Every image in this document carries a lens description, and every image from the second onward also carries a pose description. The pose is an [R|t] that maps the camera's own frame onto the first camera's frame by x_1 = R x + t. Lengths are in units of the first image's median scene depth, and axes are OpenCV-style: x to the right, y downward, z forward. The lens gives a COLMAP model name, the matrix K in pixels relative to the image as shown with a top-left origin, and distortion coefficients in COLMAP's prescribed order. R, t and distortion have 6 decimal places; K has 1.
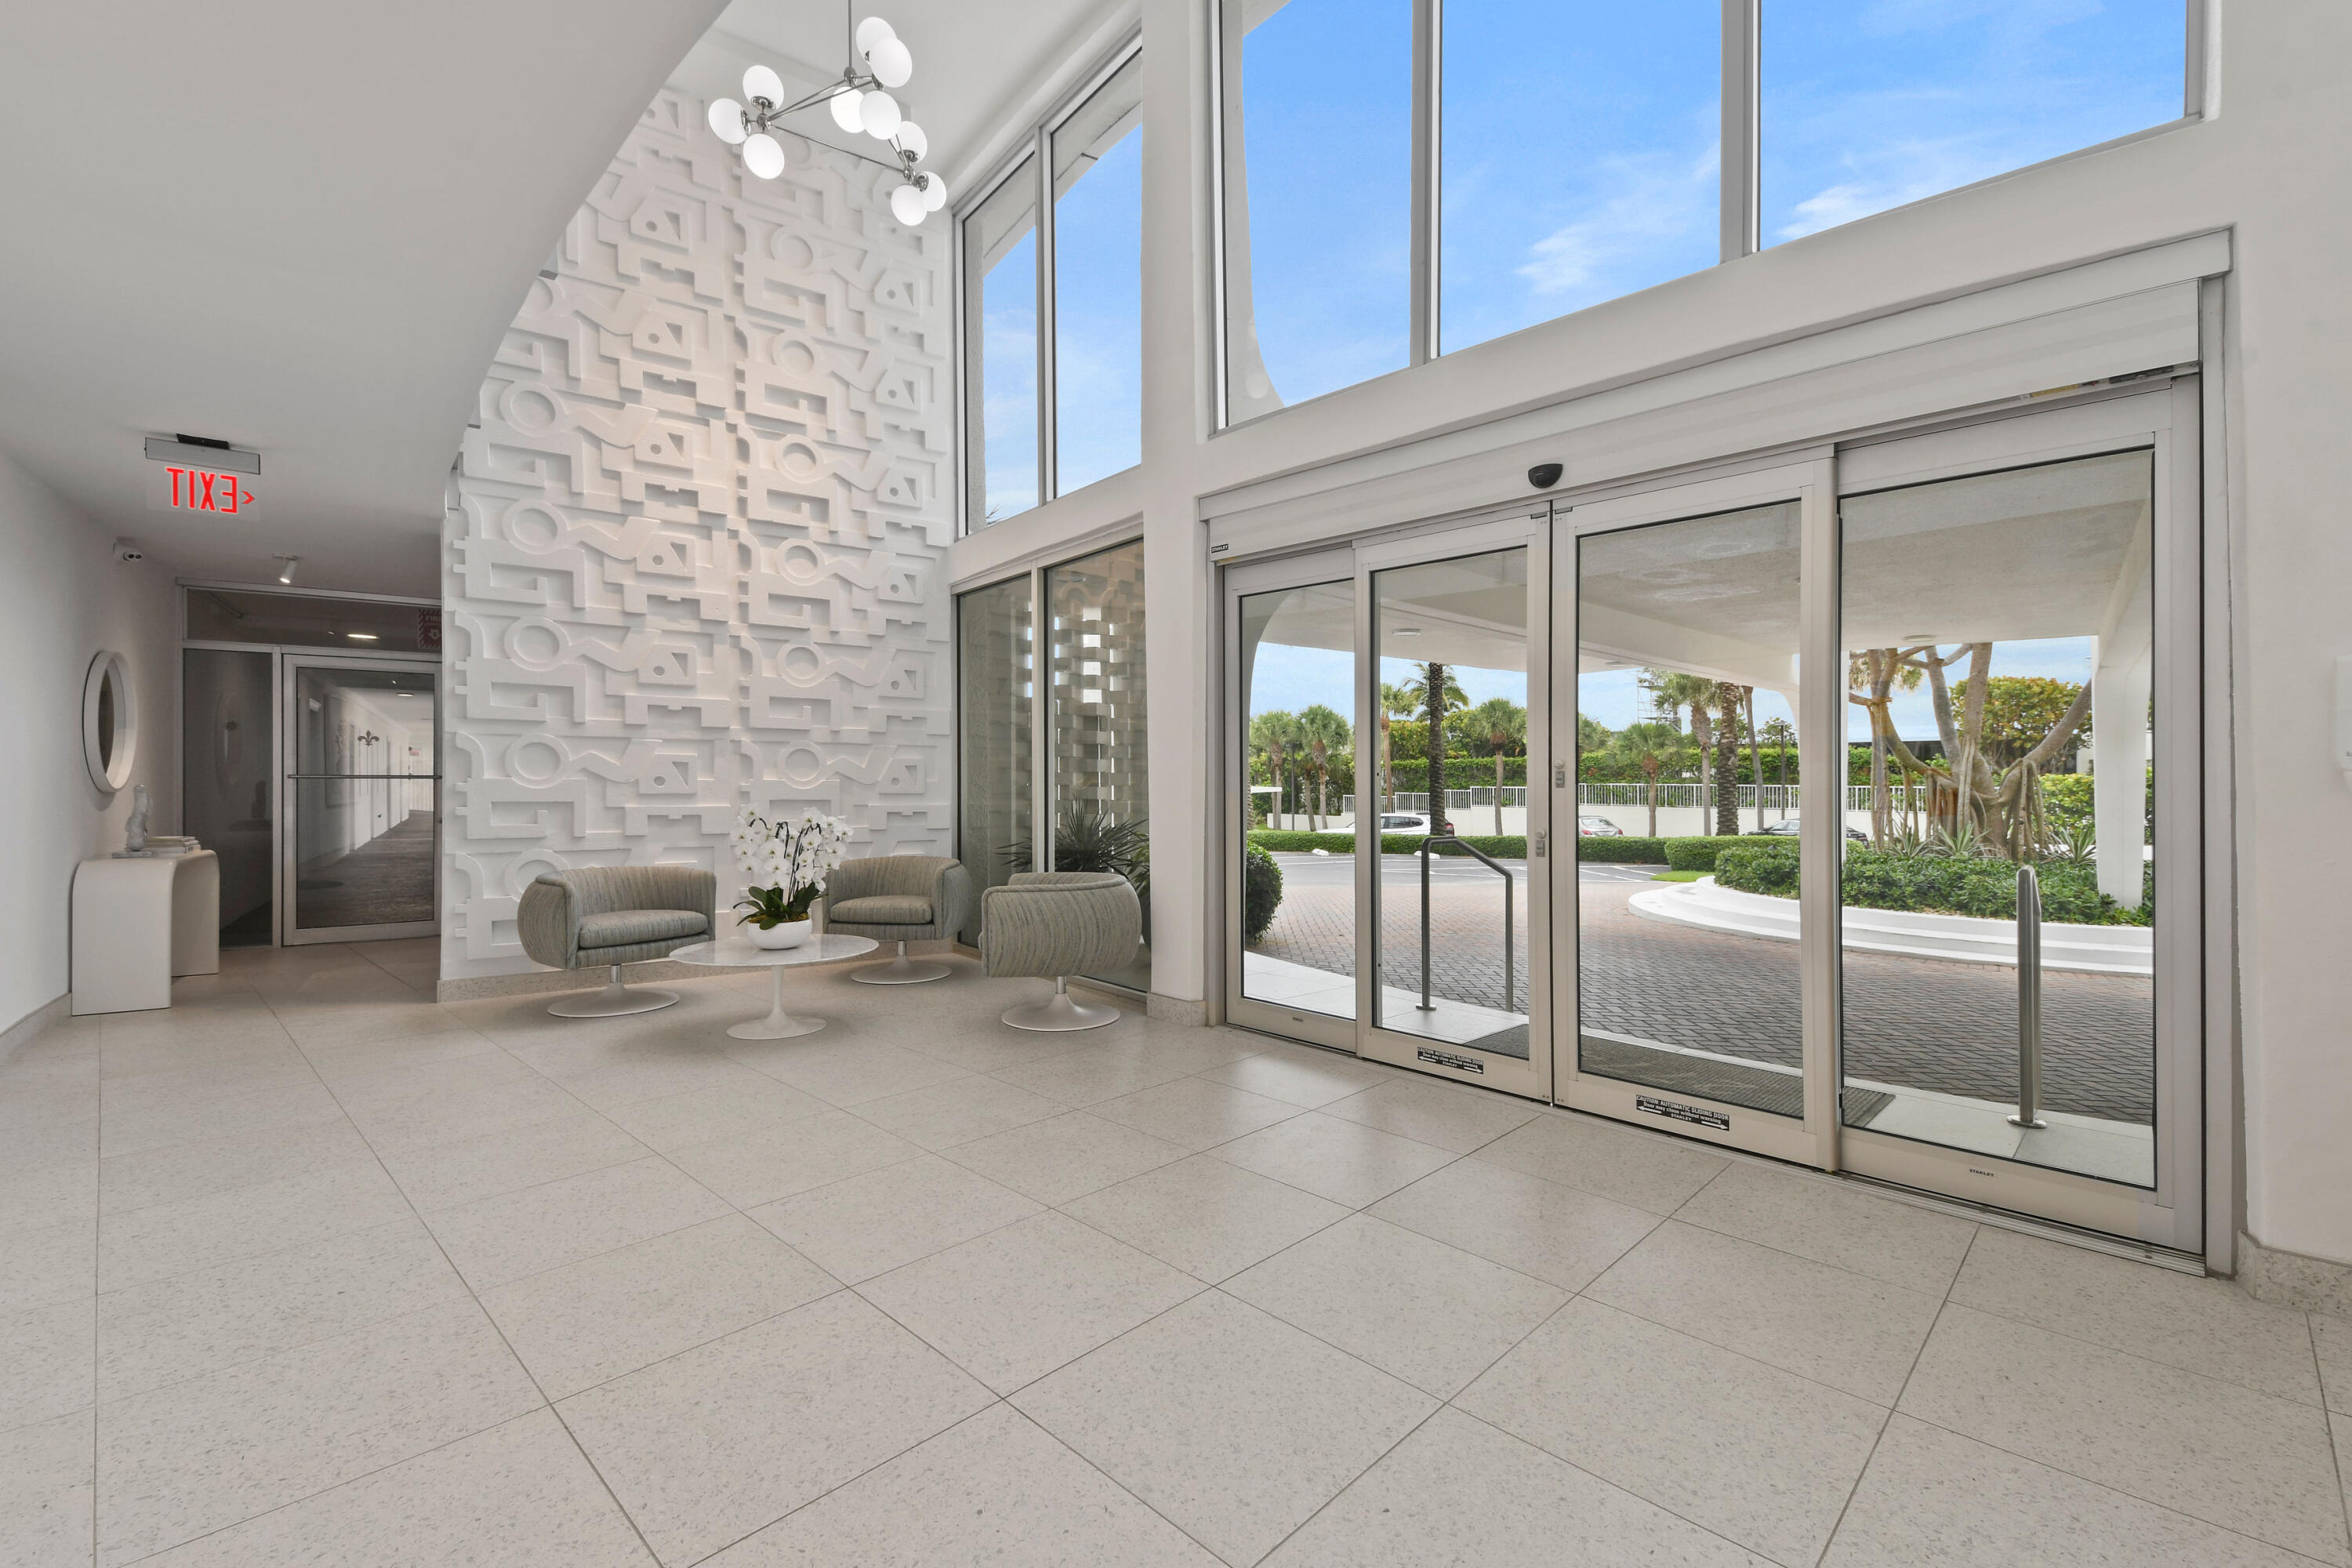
lens RADIAL K [[1021.8, 0, 1164.3], [0, 1021.8, 769.0], [0, 0, 1]] dist [0.001510, 0.000072]
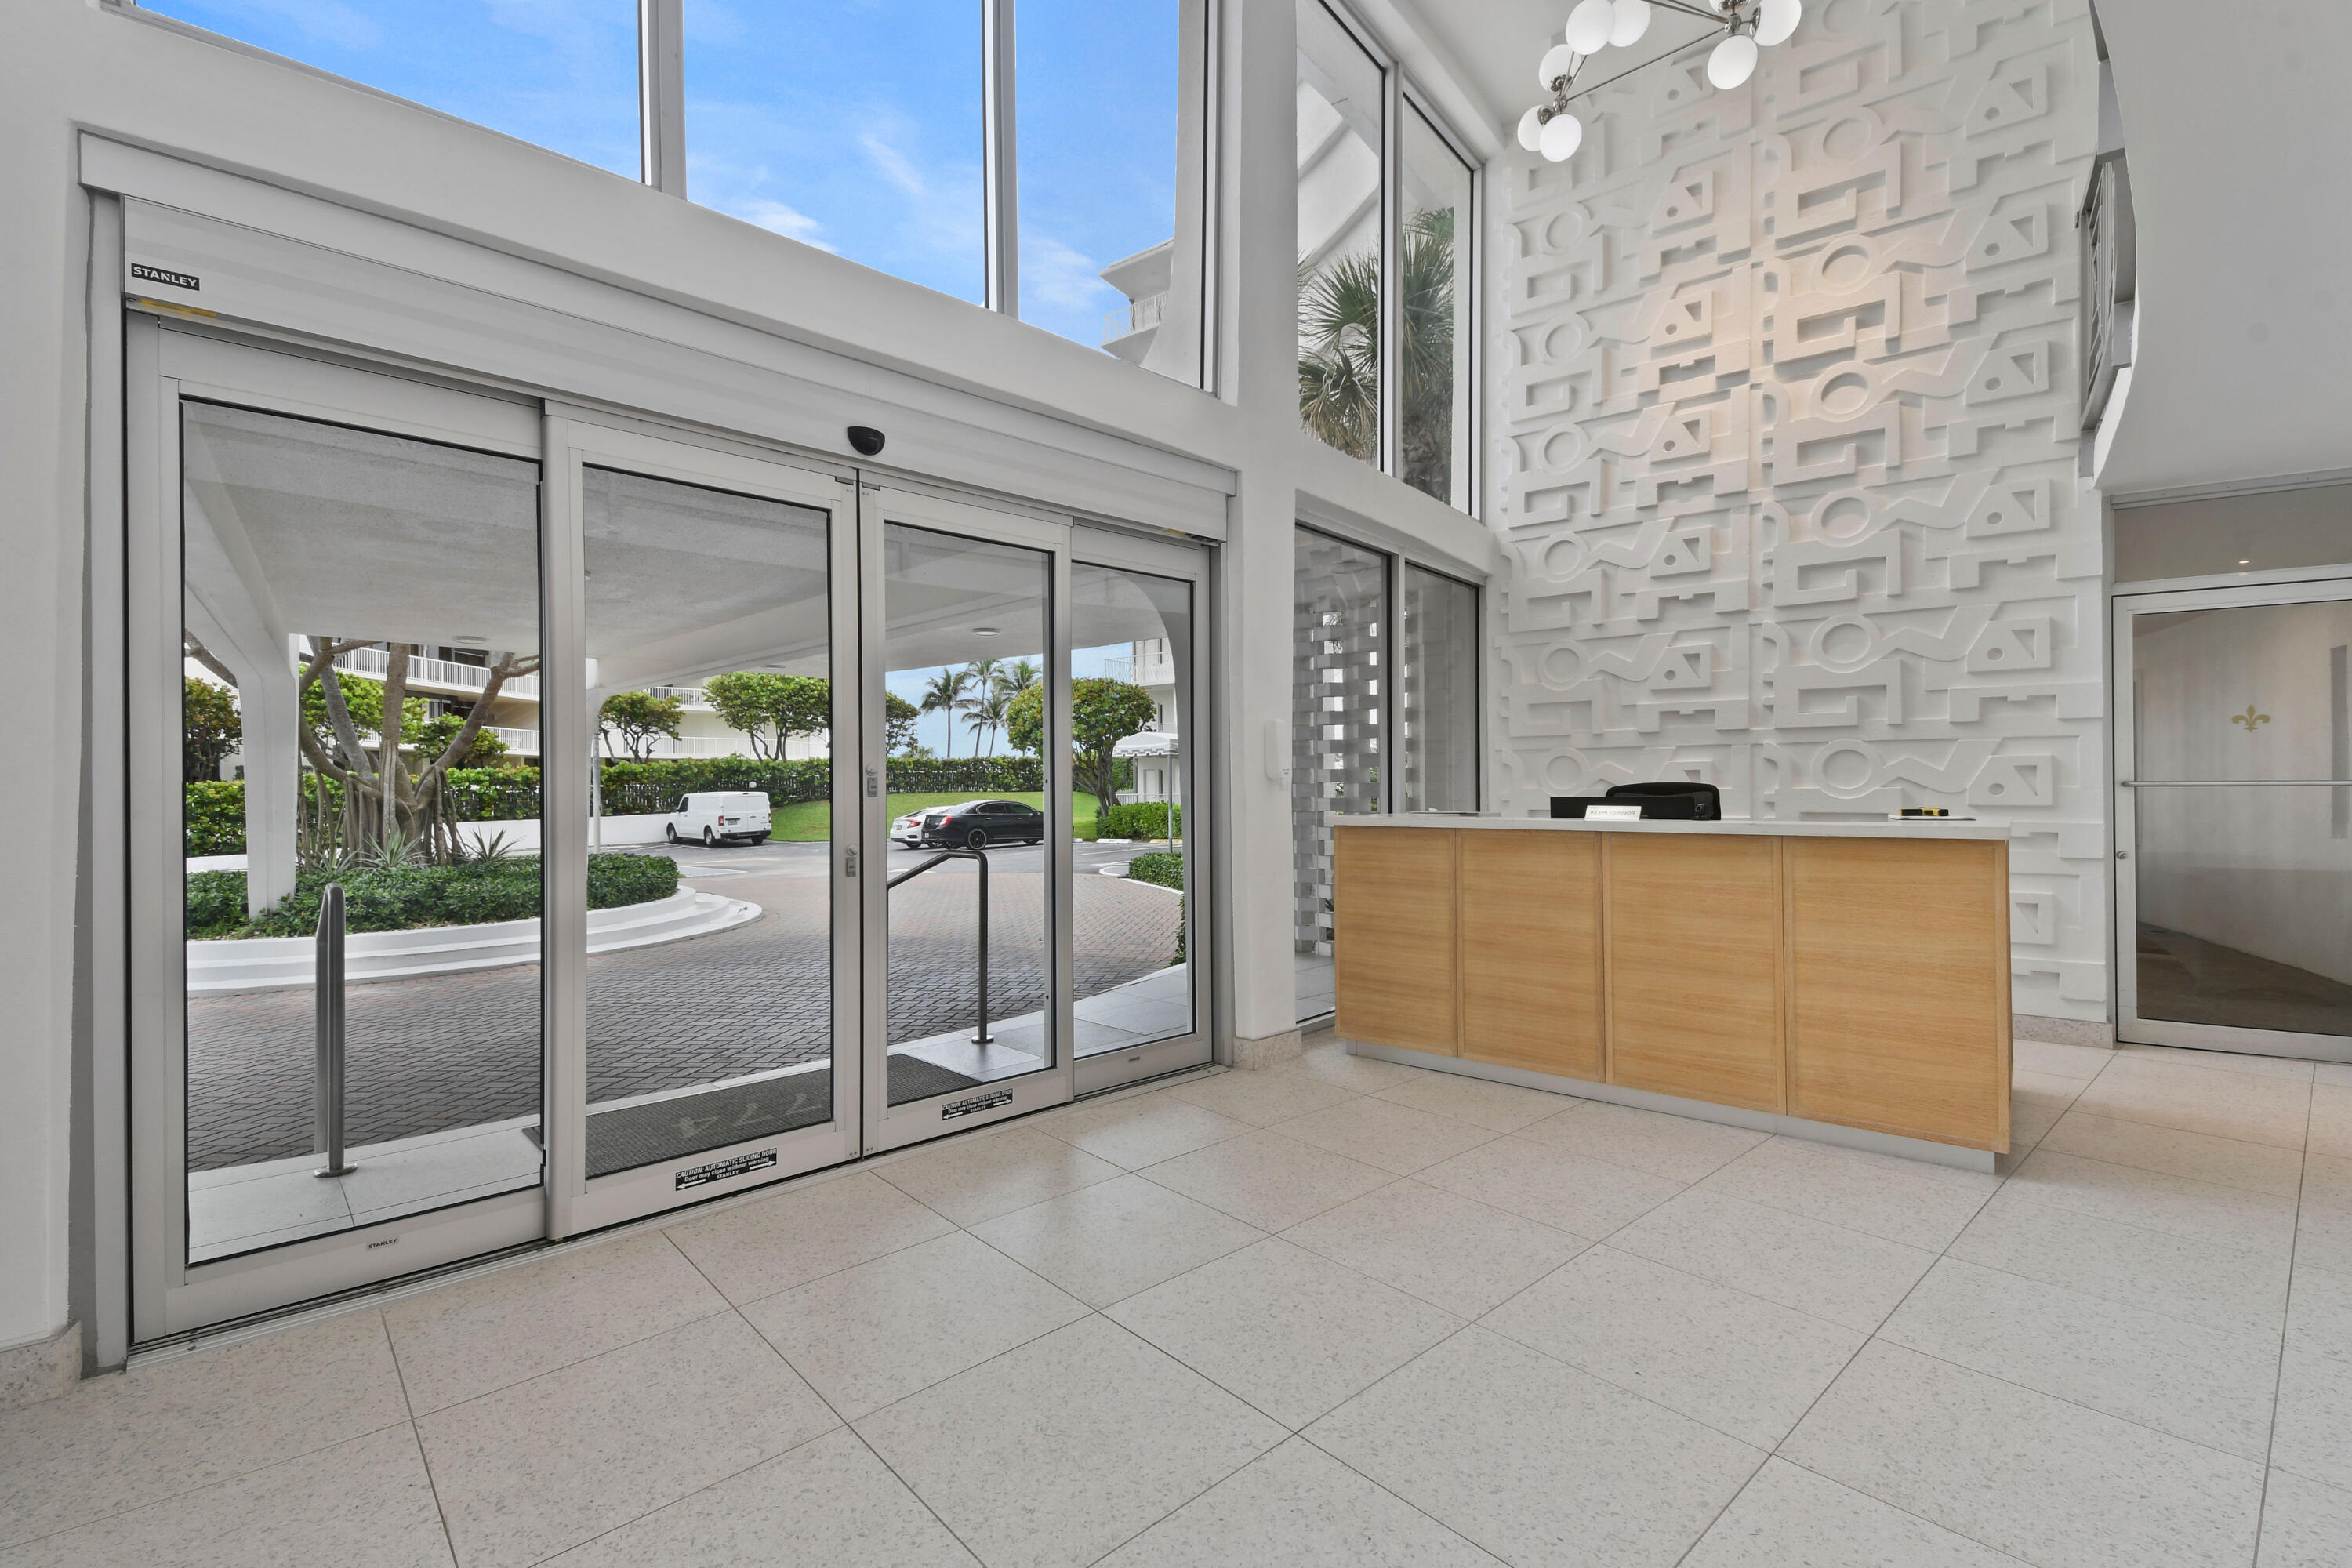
lens RADIAL K [[1039.4, 0, 1175.5], [0, 1039.4, 737.0], [0, 0, 1]] dist [0.029781, -0.000022]
pose [[0.033992, 0.040076, 0.998618, -0.530022], [-0.003267, 0.999195, -0.039988, 0.004903], [-0.999417, -0.001904, 0.034095, 0.724219]]
